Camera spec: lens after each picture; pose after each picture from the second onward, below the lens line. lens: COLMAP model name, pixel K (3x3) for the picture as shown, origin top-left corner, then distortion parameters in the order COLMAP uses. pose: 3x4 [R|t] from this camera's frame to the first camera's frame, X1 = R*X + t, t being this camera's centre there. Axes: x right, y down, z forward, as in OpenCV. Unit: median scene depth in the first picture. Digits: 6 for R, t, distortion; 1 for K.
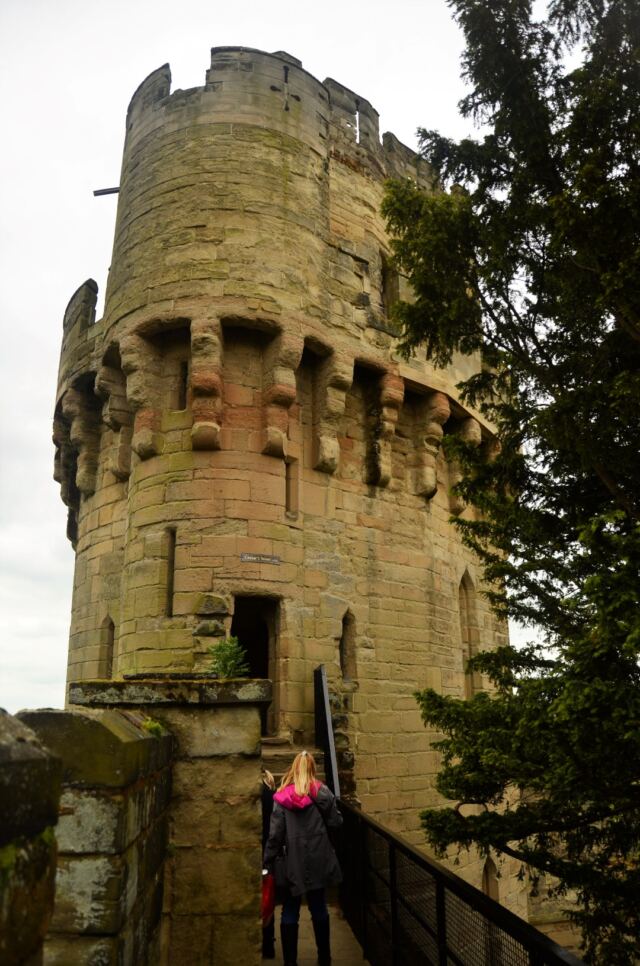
lens RADIAL K [[755.7, 0, 316.1], [0, 755.7, 481.1], [0, 0, 1]] dist [-0.122005, 0.004079]
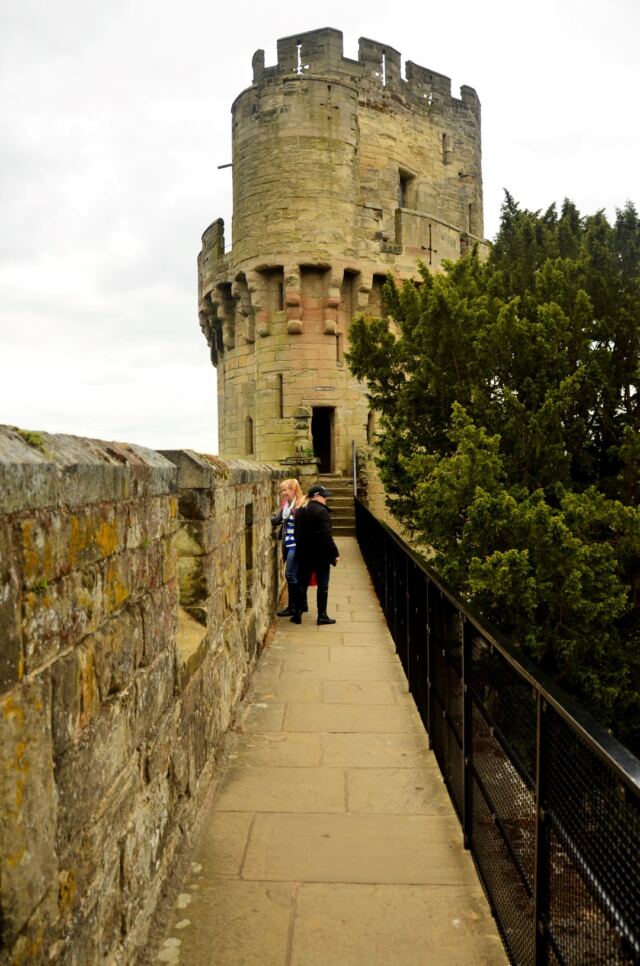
lens RADIAL K [[755.7, 0, 320.3], [0, 755.7, 482.7], [0, 0, 1]] dist [-0.122005, 0.004079]
pose [[0.994419, -0.005519, -0.105360, 0.115363], [0.039987, 0.943842, 0.327970, -0.293727], [0.097633, -0.330352, 0.938795, -0.896966]]
